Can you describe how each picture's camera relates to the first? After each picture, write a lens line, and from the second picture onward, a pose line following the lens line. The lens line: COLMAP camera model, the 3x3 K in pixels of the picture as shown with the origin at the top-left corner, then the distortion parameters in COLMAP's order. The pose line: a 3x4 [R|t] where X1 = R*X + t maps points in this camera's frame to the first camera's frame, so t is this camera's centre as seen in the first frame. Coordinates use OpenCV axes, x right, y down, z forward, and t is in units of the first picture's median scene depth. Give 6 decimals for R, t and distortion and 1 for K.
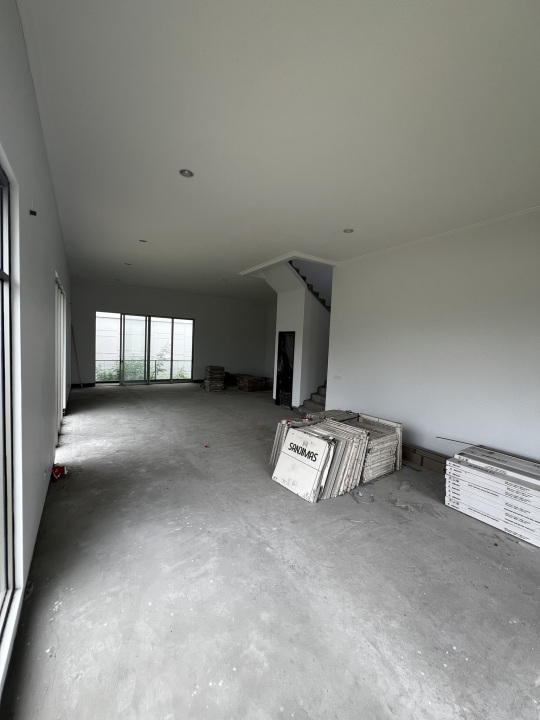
lens RADIAL K [[289.4, 0, 274.4], [0, 289.4, 359.3], [0, 0, 1]] dist [0.001060, 0.000995]
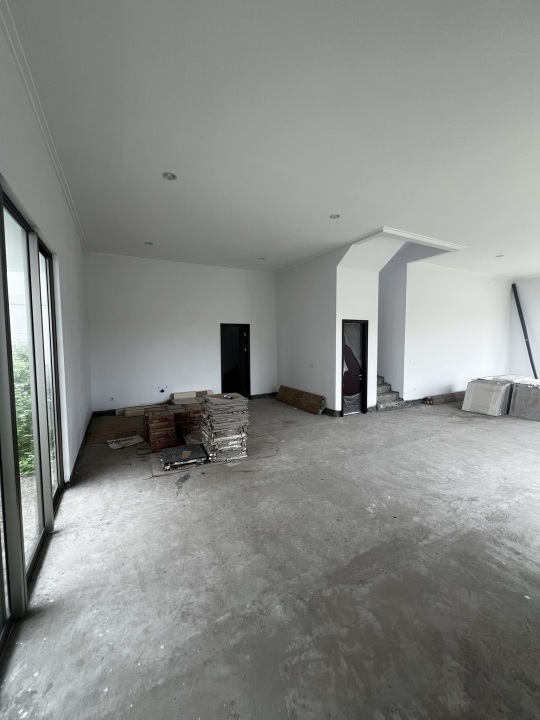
lens RADIAL K [[289.4, 0, 271.8], [0, 289.4, 358.5], [0, 0, 1]] dist [0.001060, 0.000995]
pose [[0.095614, -0.102092, 0.990169, -1.098404], [0.068841, 0.993023, 0.095738, -0.116054], [-0.993035, 0.059010, 0.101975, 1.624723]]
